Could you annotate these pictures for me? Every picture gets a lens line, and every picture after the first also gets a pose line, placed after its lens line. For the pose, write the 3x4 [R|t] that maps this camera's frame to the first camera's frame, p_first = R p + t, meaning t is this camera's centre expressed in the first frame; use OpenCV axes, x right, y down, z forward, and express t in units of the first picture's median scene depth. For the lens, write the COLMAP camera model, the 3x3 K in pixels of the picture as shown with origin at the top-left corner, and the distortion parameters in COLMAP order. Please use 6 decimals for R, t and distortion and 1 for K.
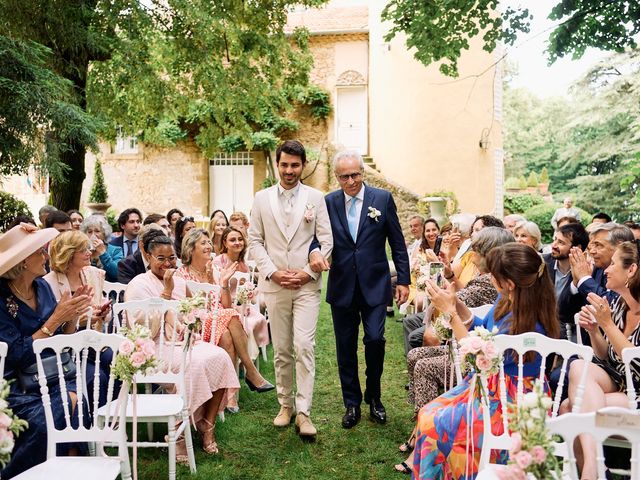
lens RADIAL K [[718.1, 0, 320.0], [0, 718.1, 240.0], [0, 0, 1]] dist [0.003297, 0.038250]
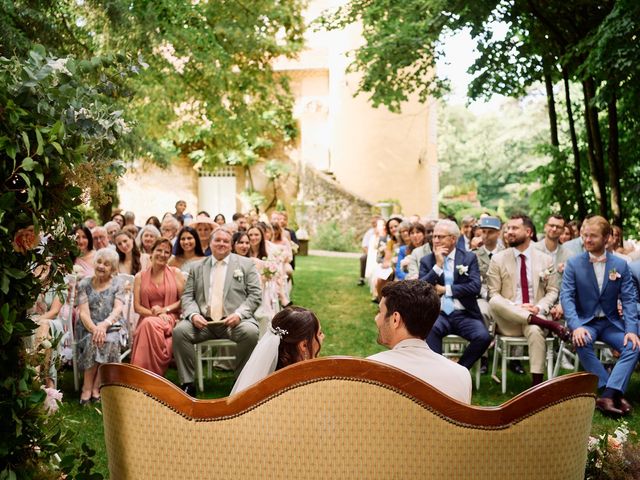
lens RADIAL K [[770.8, 0, 320.0], [0, 770.8, 240.0], [0, 0, 1]] dist [-0.011689, 0.057721]
pose [[0.996653, -0.005609, 0.081561, -0.060648], [0.006649, 0.999900, -0.012484, 0.019904], [-0.081483, 0.012985, 0.996590, -0.323673]]
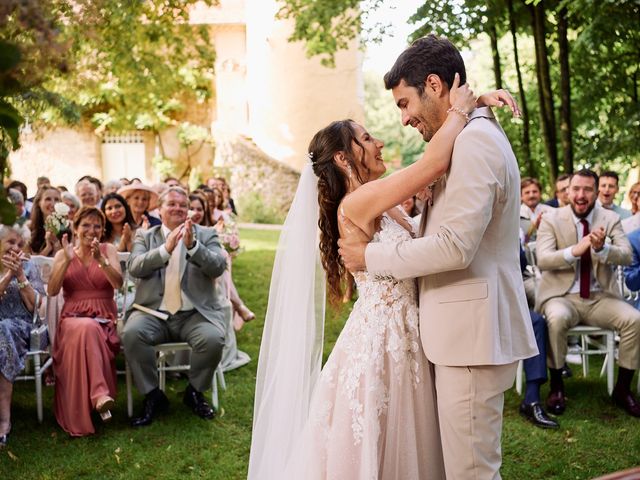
lens RADIAL K [[770.8, 0, 320.0], [0, 770.8, 240.0], [0, 0, 1]] dist [-0.011689, 0.057721]
pose [[0.975745, -0.031776, 0.216591, -0.096229], [0.027530, 0.999366, 0.022594, 0.024069], [-0.217172, -0.016083, 0.976001, -0.207888]]
